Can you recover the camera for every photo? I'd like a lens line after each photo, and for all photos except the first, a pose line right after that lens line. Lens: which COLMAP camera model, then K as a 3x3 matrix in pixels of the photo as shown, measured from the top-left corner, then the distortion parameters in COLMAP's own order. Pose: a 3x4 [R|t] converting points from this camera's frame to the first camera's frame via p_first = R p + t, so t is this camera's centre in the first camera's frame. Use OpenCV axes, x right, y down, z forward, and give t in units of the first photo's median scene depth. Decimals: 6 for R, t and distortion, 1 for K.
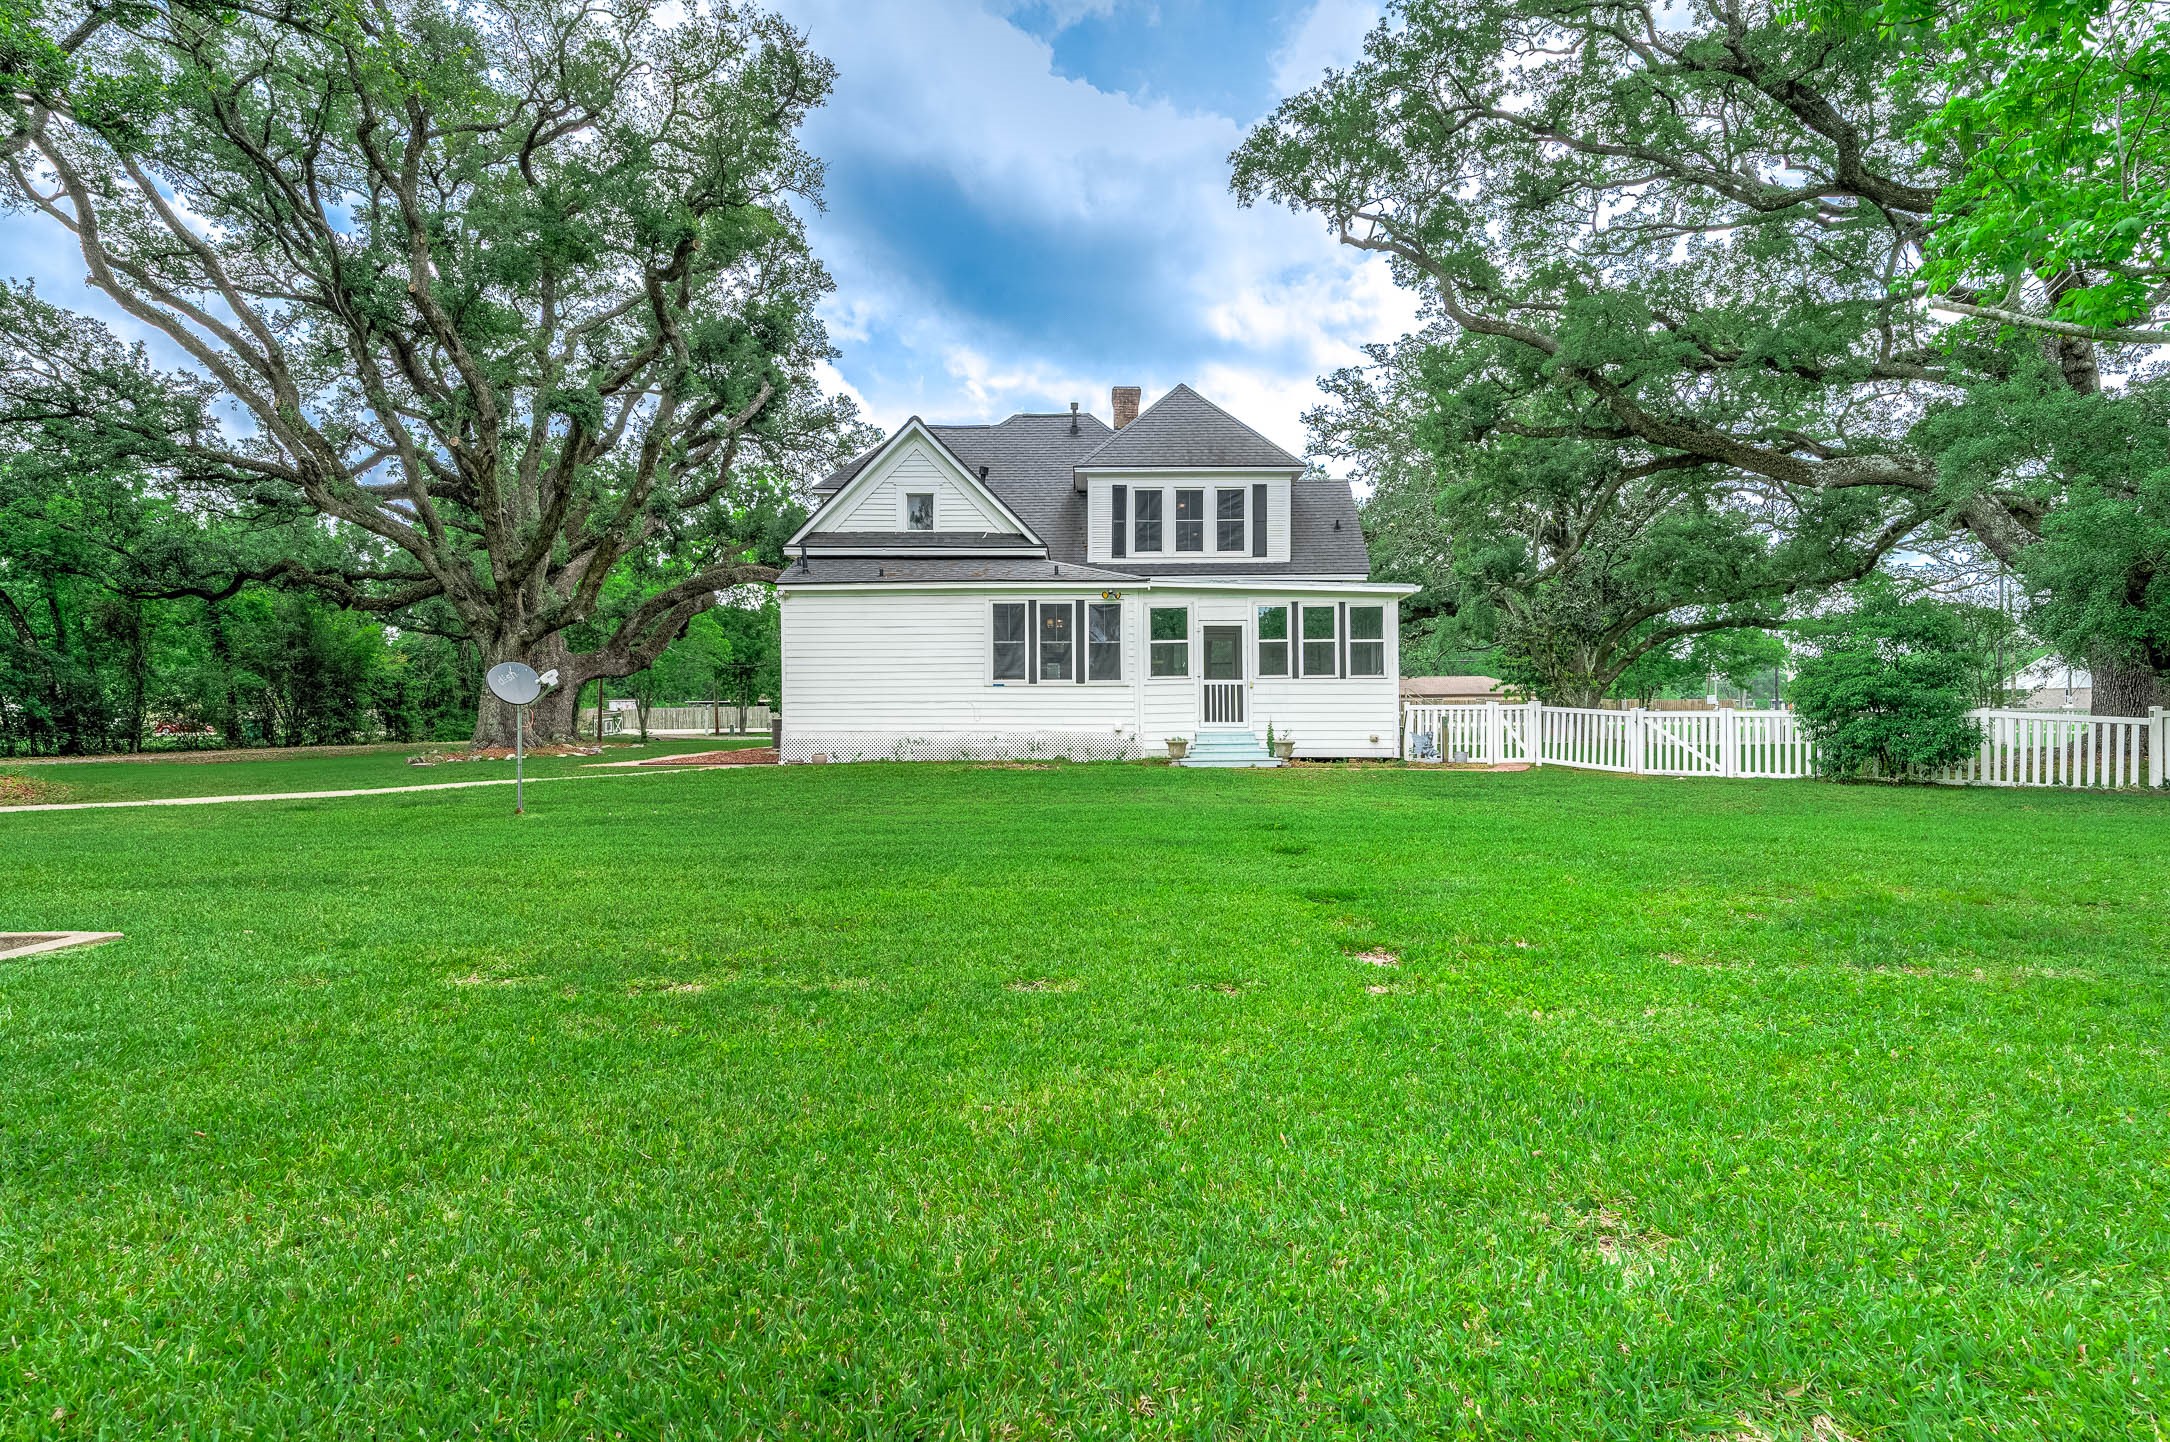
lens RADIAL K [[1209.8, 0, 1090.5], [0, 1209.8, 721.4], [0, 0, 1]] dist [-0.001804, -0.000074]
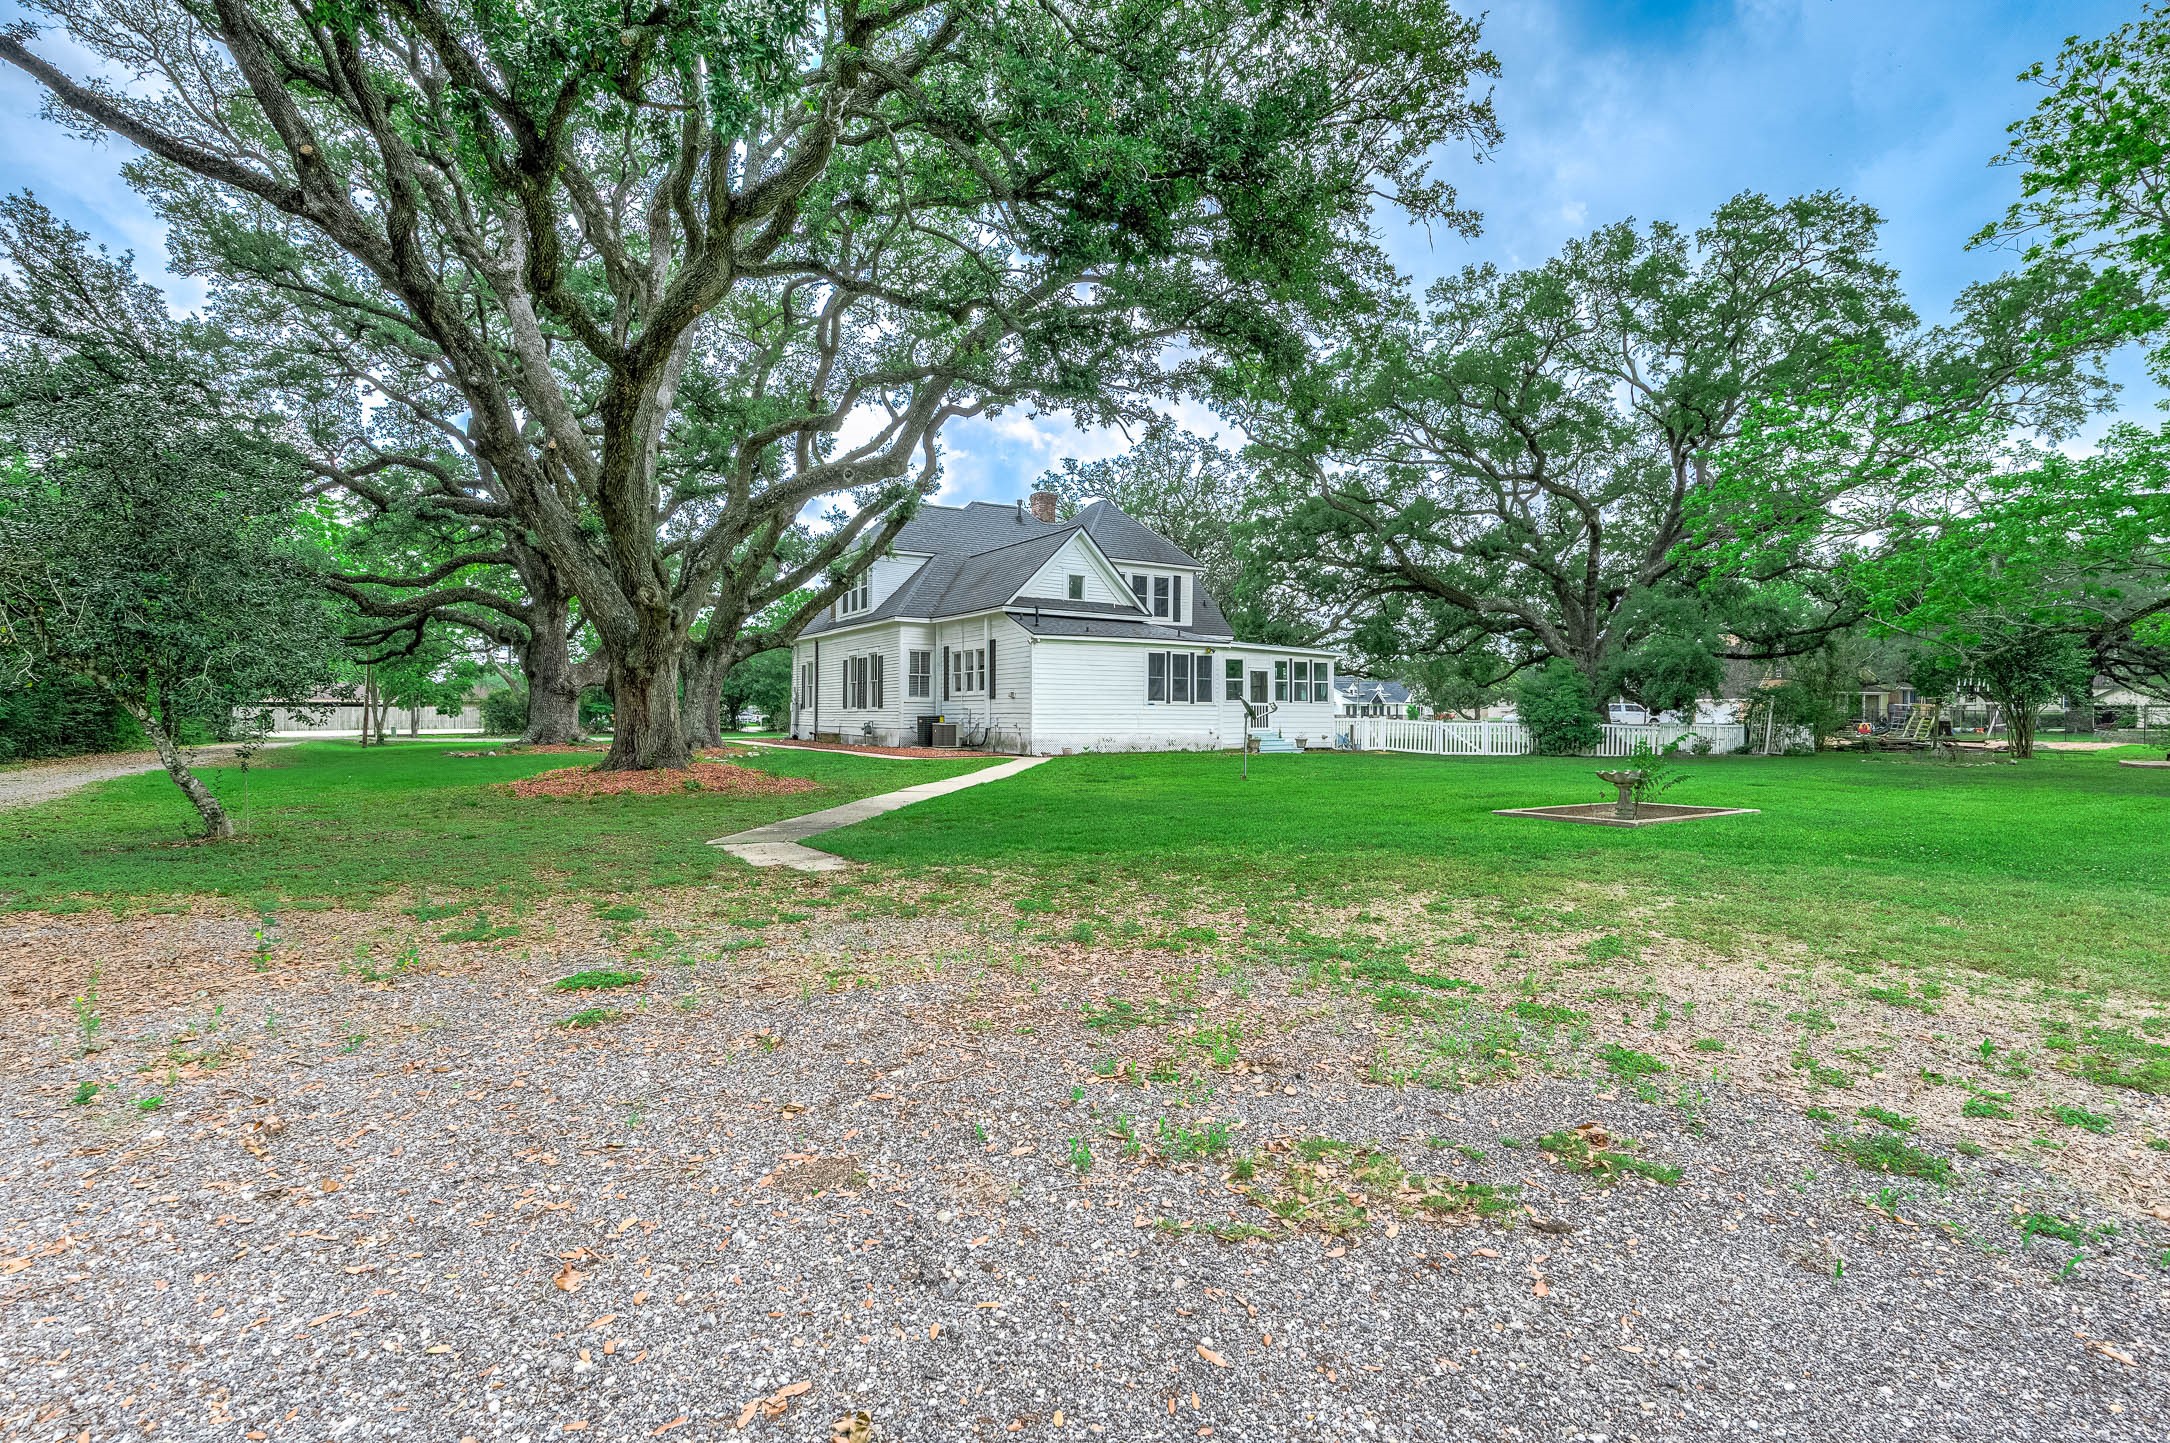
lens RADIAL K [[1081.6, 0, 1083.0], [0, 1081.6, 721.5], [0, 0, 1]] dist [0.000958, 0.000012]
pose [[0.830954, 0.002450, 0.556336, -0.941146], [-0.002405, 0.999997, -0.000812, -0.005843], [-0.556336, -0.000663, 0.830957, -0.130510]]
